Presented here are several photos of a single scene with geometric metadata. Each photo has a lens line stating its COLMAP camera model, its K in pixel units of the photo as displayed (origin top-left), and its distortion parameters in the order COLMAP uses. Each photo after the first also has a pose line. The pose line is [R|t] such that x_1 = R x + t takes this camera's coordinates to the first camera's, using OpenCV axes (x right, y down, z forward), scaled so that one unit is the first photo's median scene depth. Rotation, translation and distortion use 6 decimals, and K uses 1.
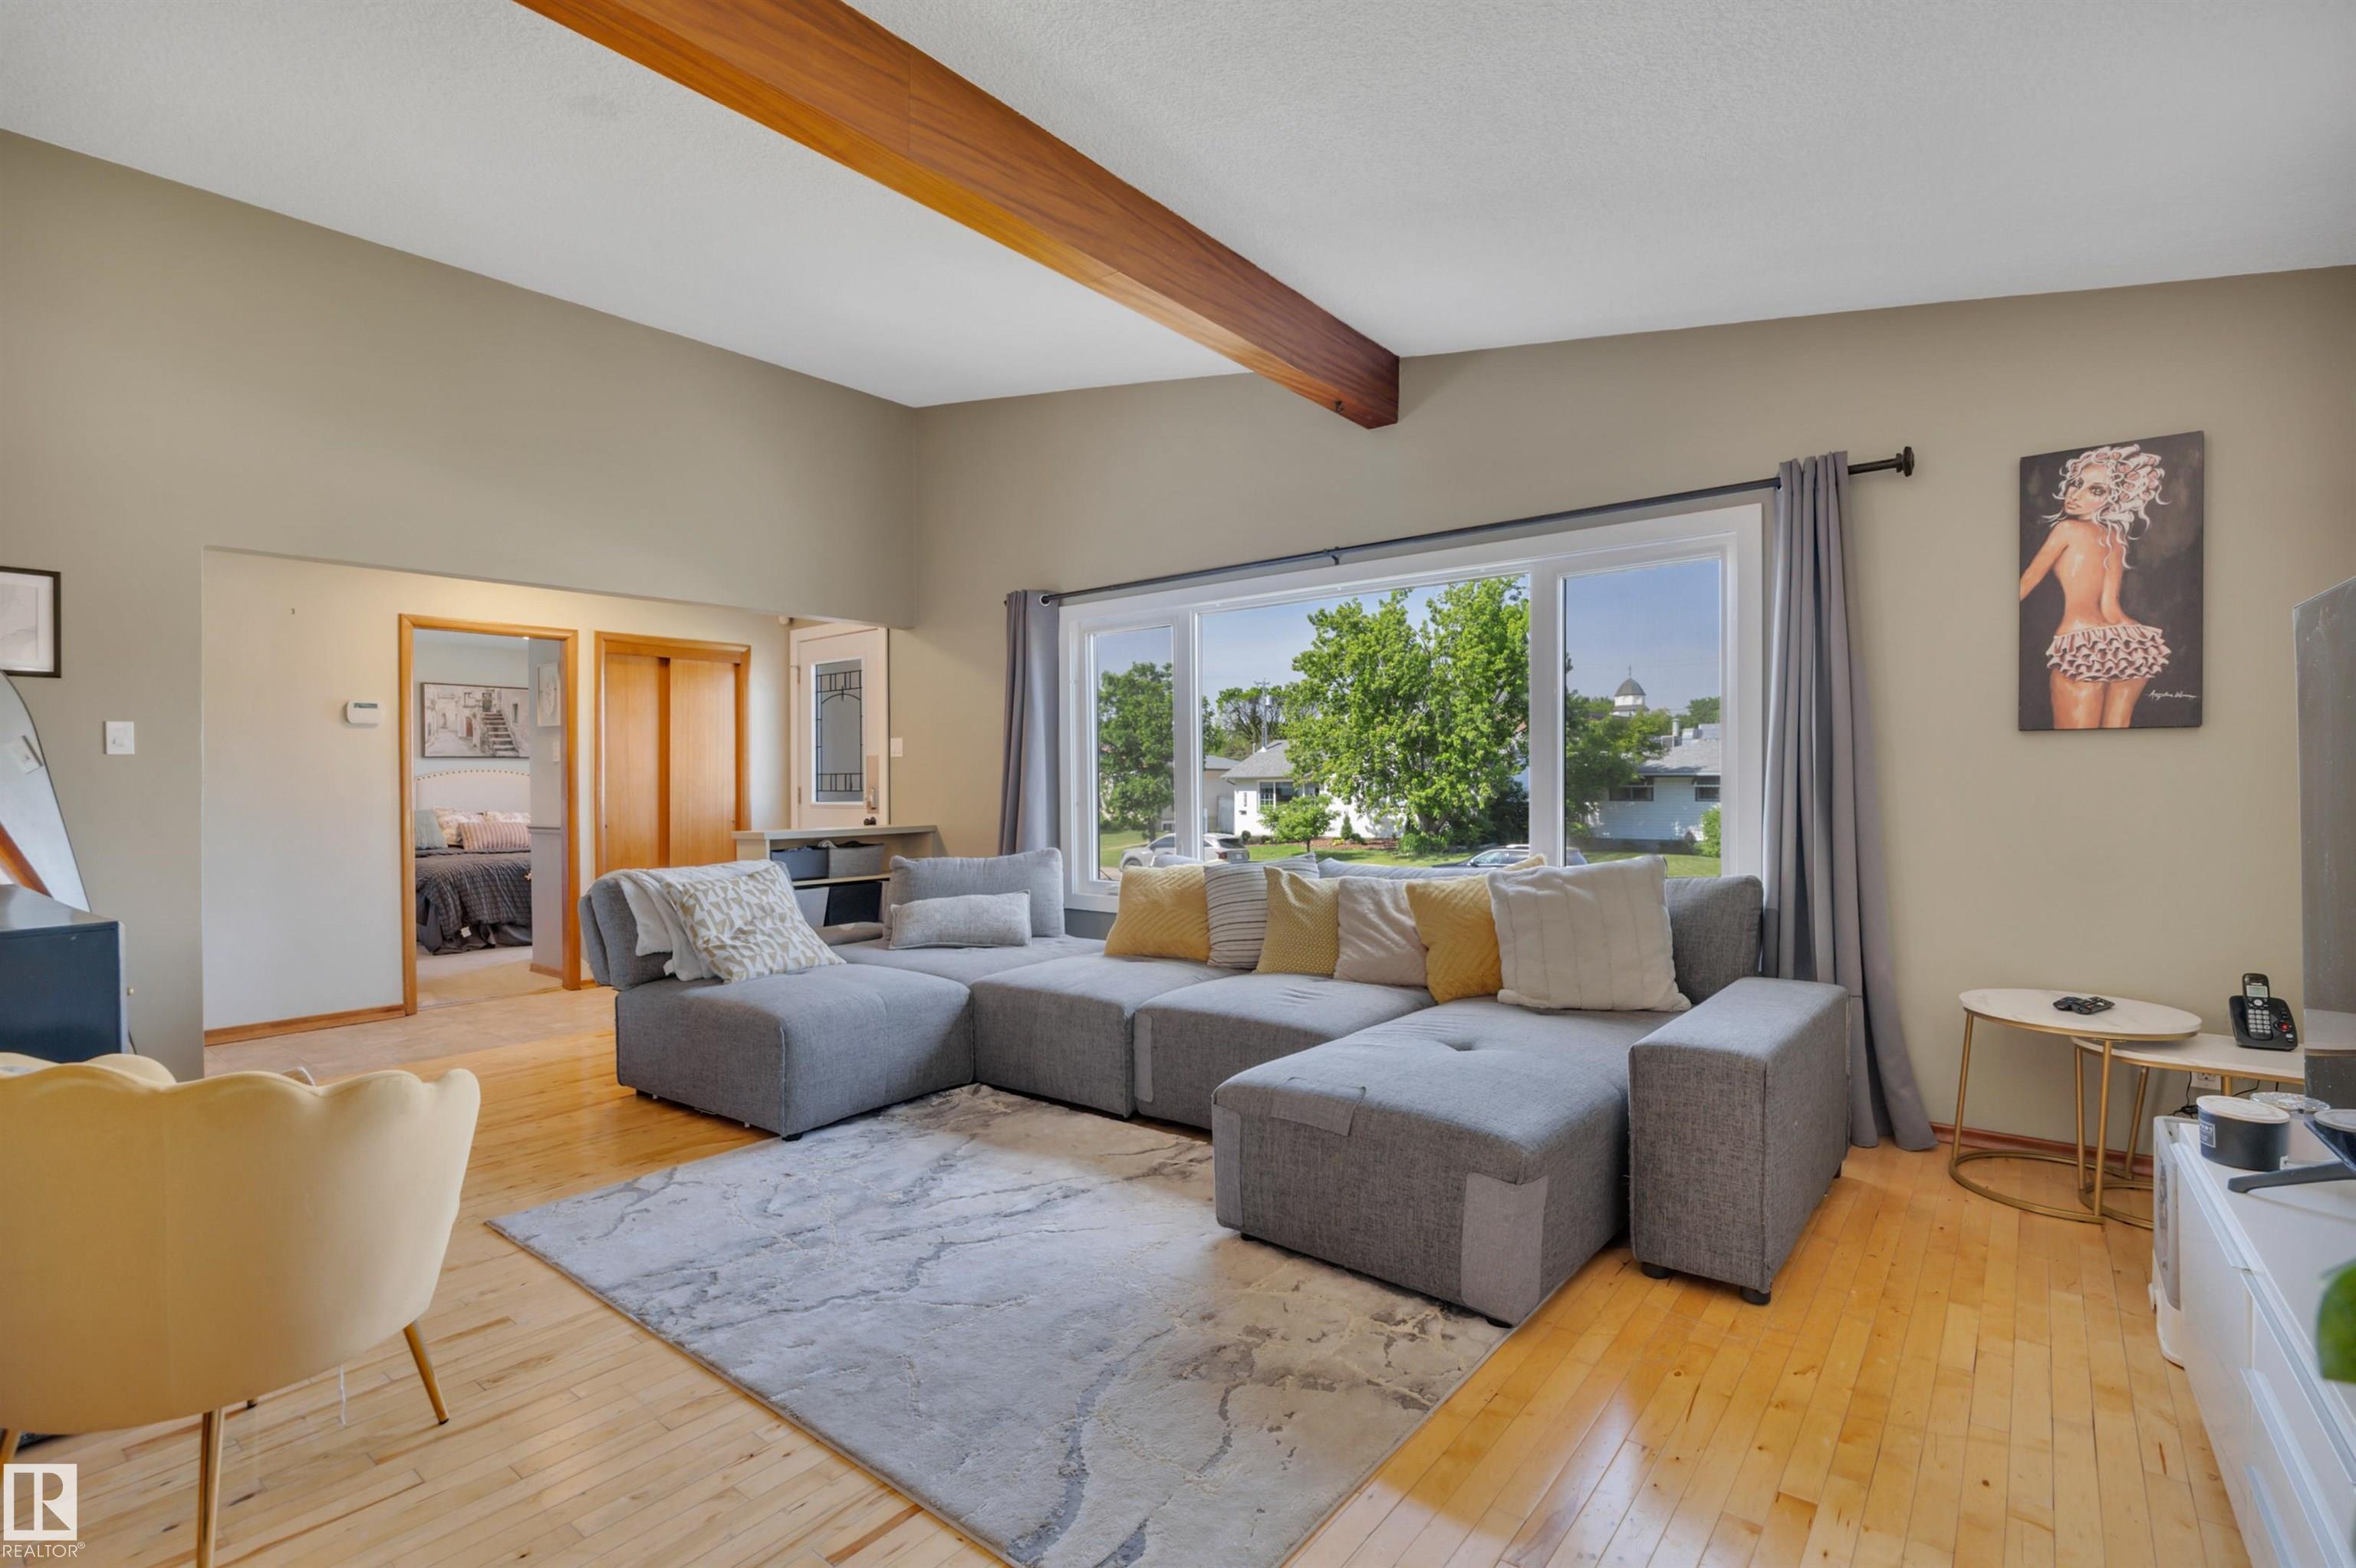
lens RADIAL K [[1070.3, 0, 1165.0], [0, 1070.3, 773.6], [0, 0, 1]] dist [-0.004153, 0.000445]
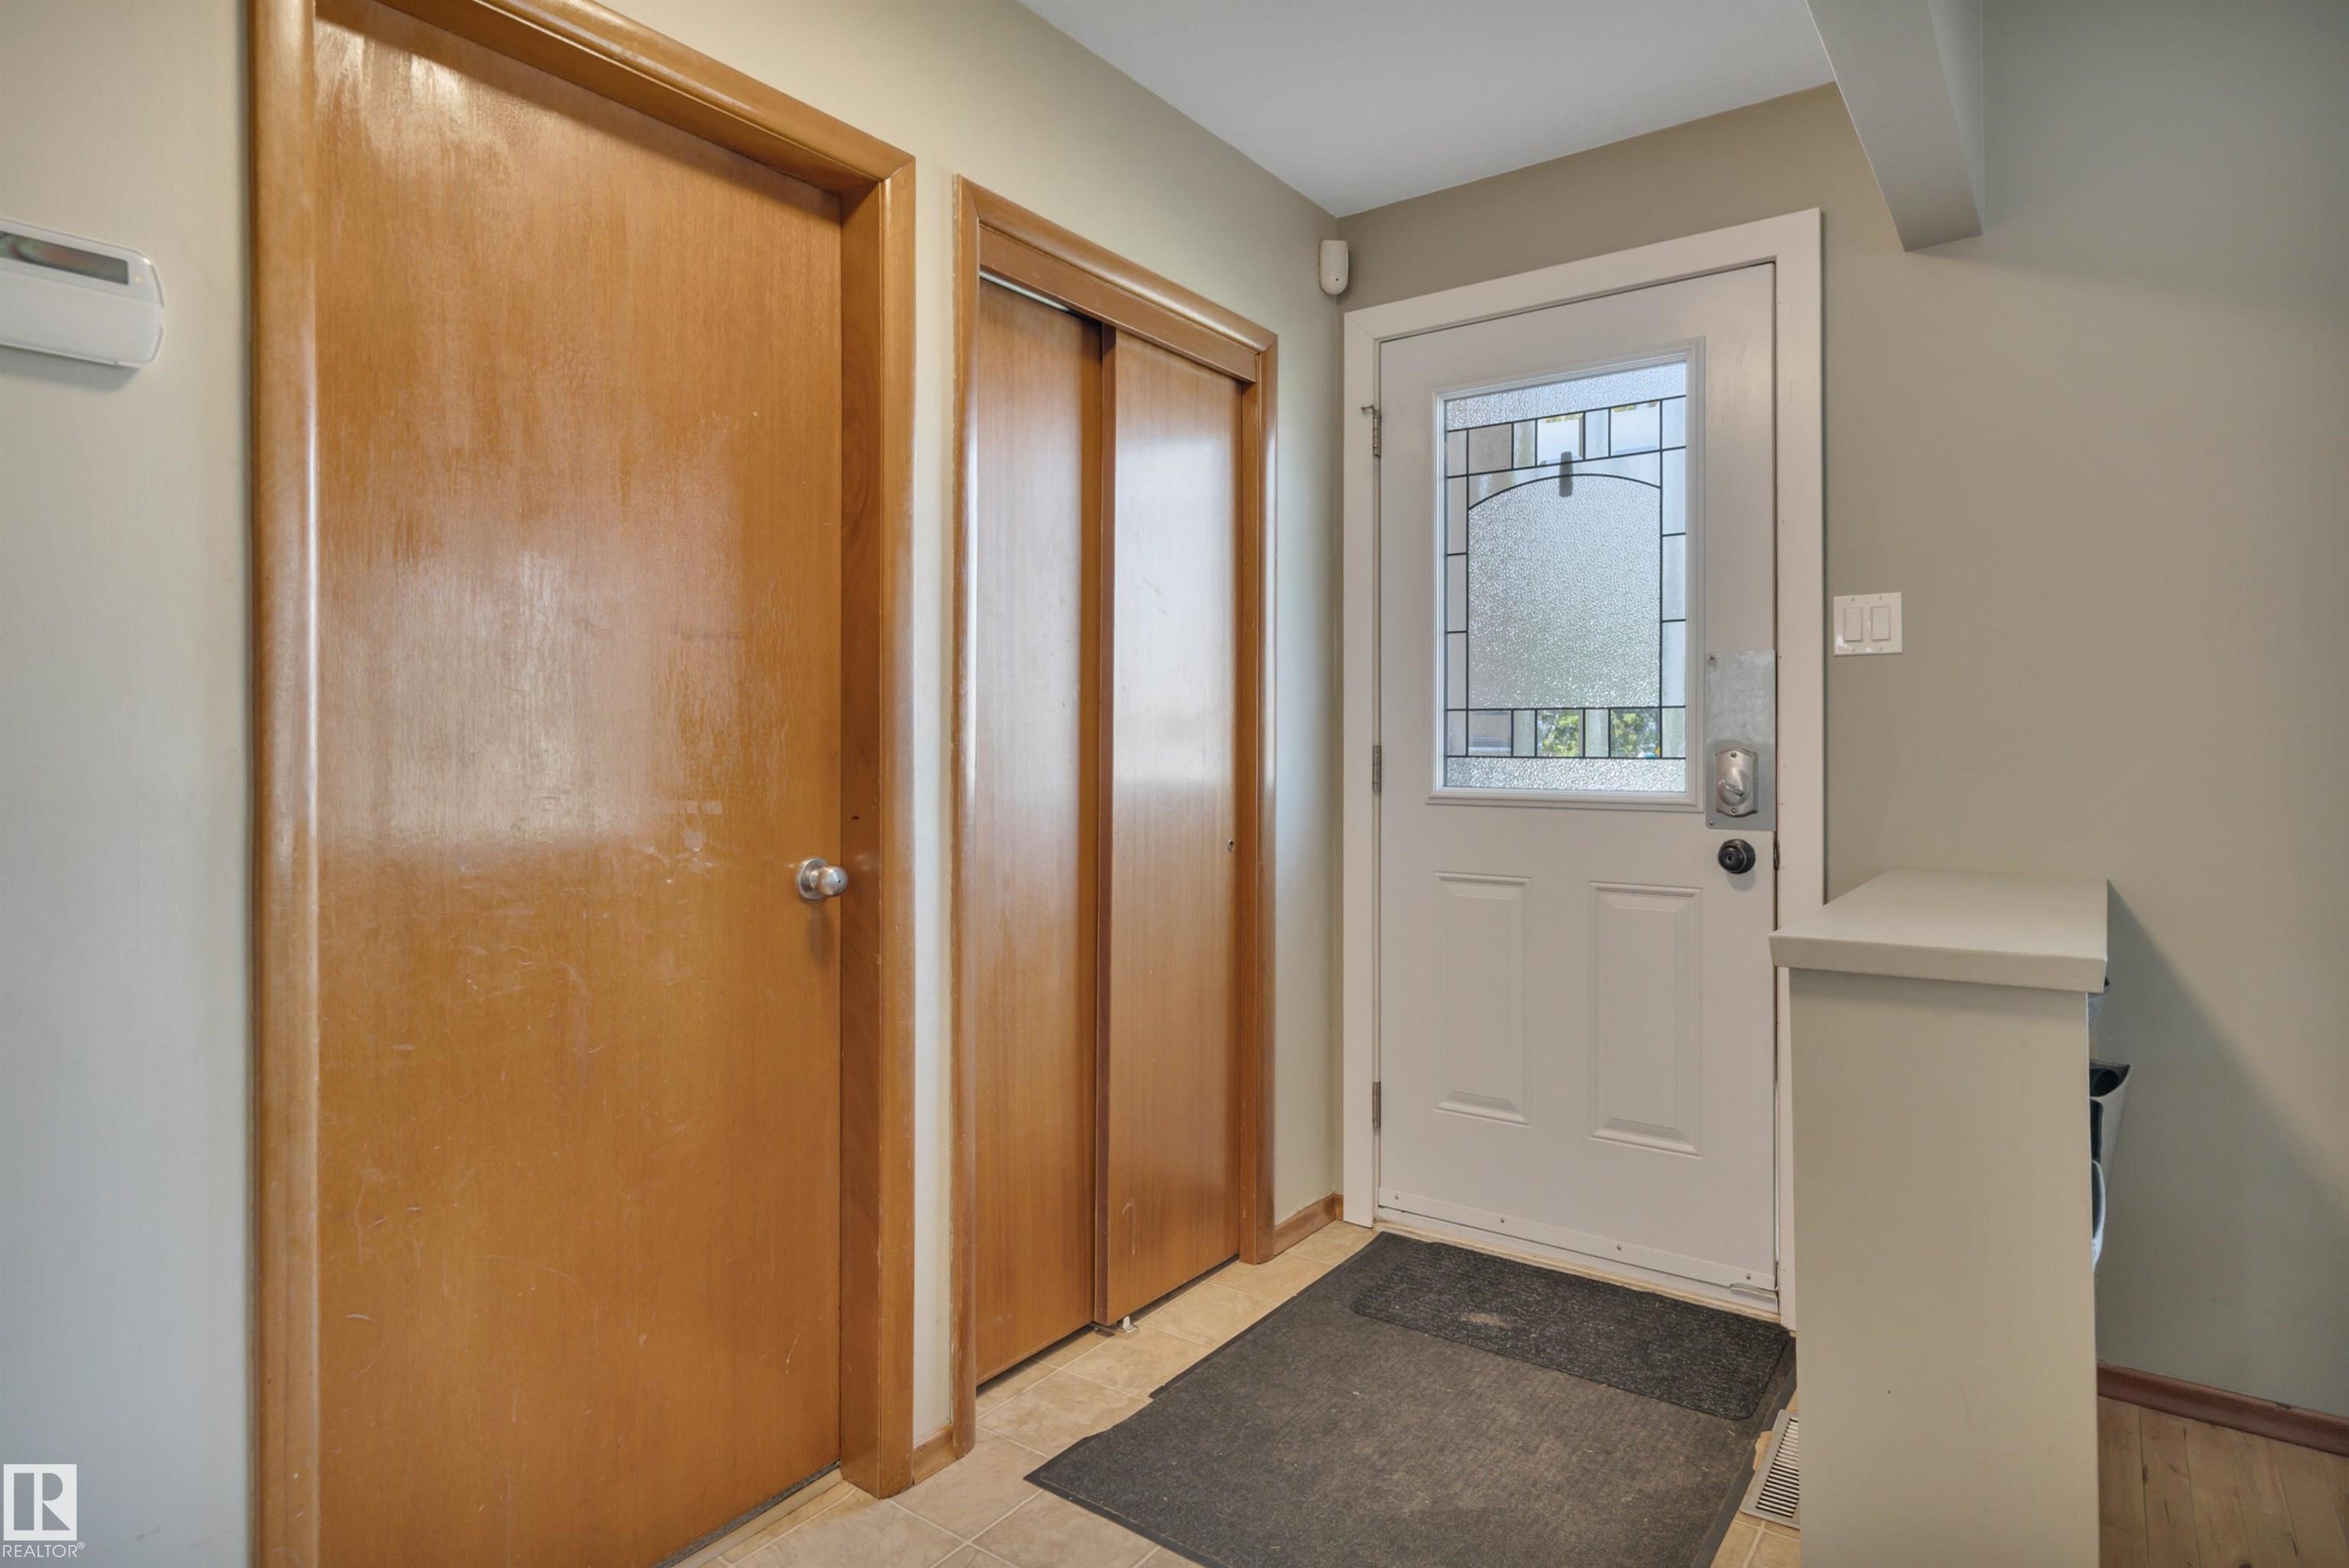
lens RADIAL K [[1247.2, 0, 1184.6], [0, 1247.2, 747.1], [0, 0, 1]] dist [-0.007417, -0.000862]
pose [[0.998278, 0.010358, 0.057734, -0.440712], [-0.010615, 0.999935, 0.004139, 0.012777], [-0.057688, -0.004745, 0.998323, 0.603028]]
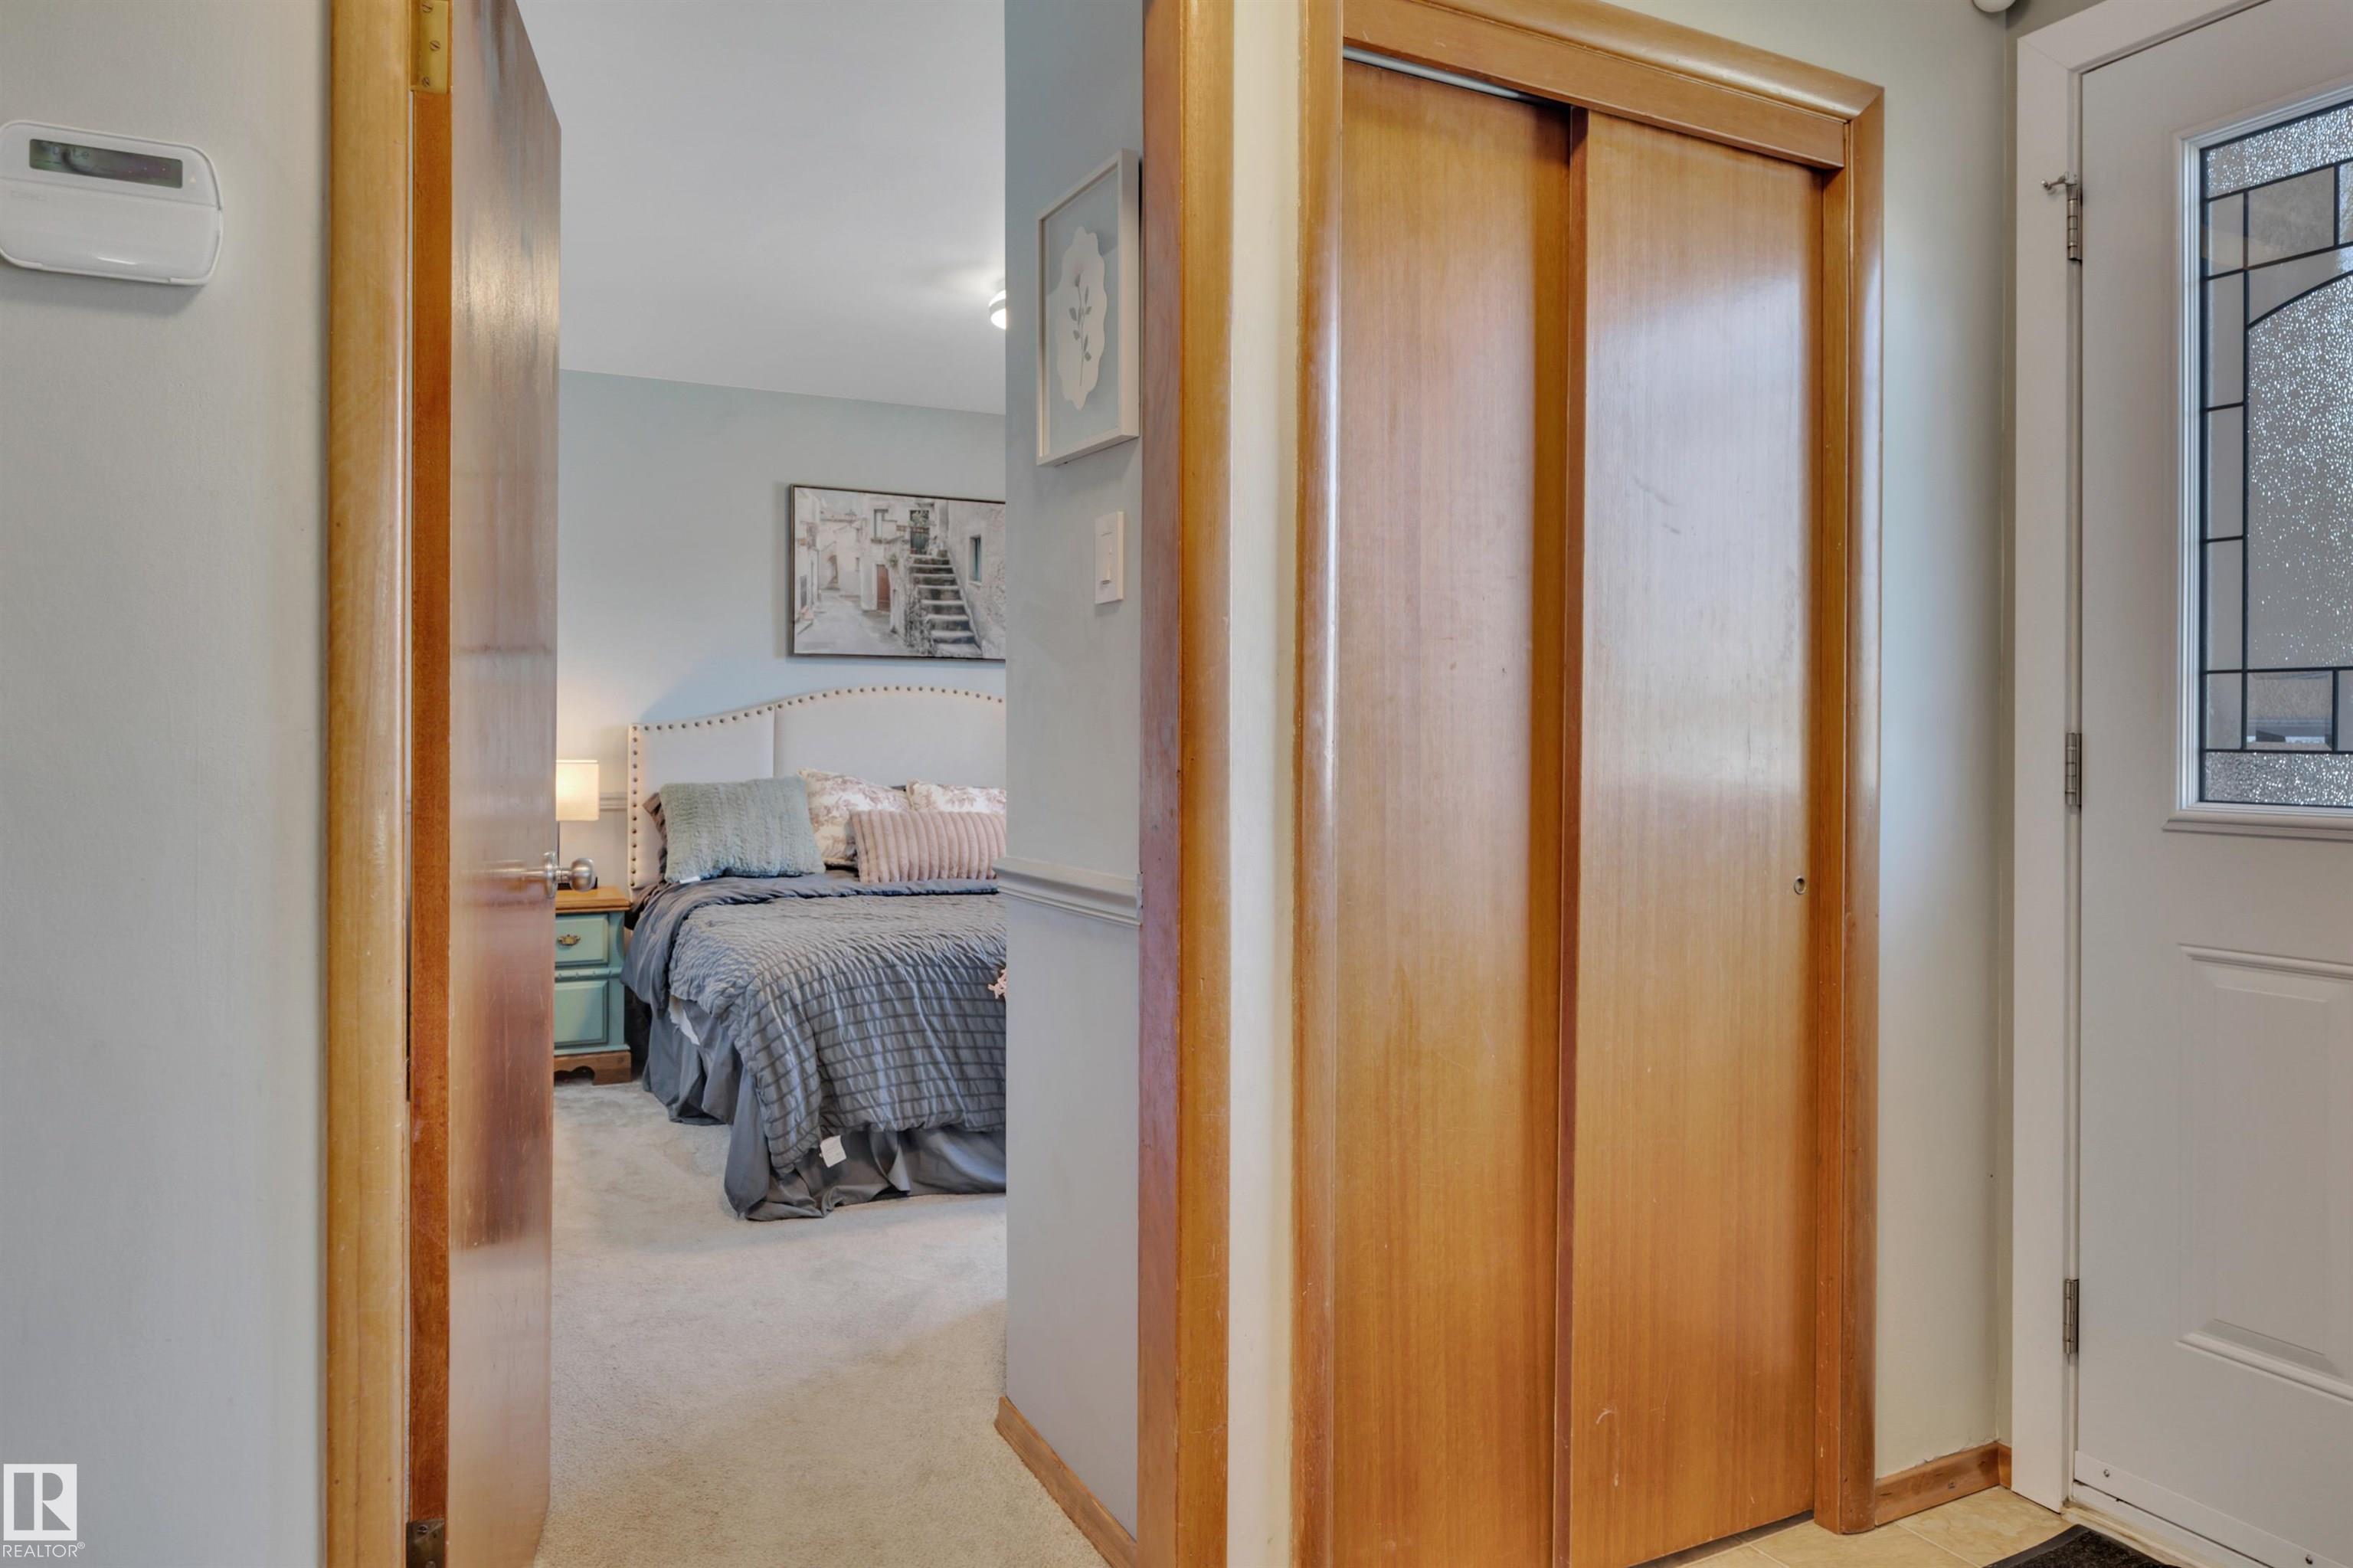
lens RADIAL K [[1496.9, 0, 1204.4], [0, 1496.9, 742.6], [0, 0, 1]] dist [-0.005154, 0.003225]
pose [[0.920178, 0.015982, -0.391173, -0.395277], [-0.011811, 0.999845, 0.013067, 0.013465], [0.391321, -0.007404, 0.920224, 0.664689]]
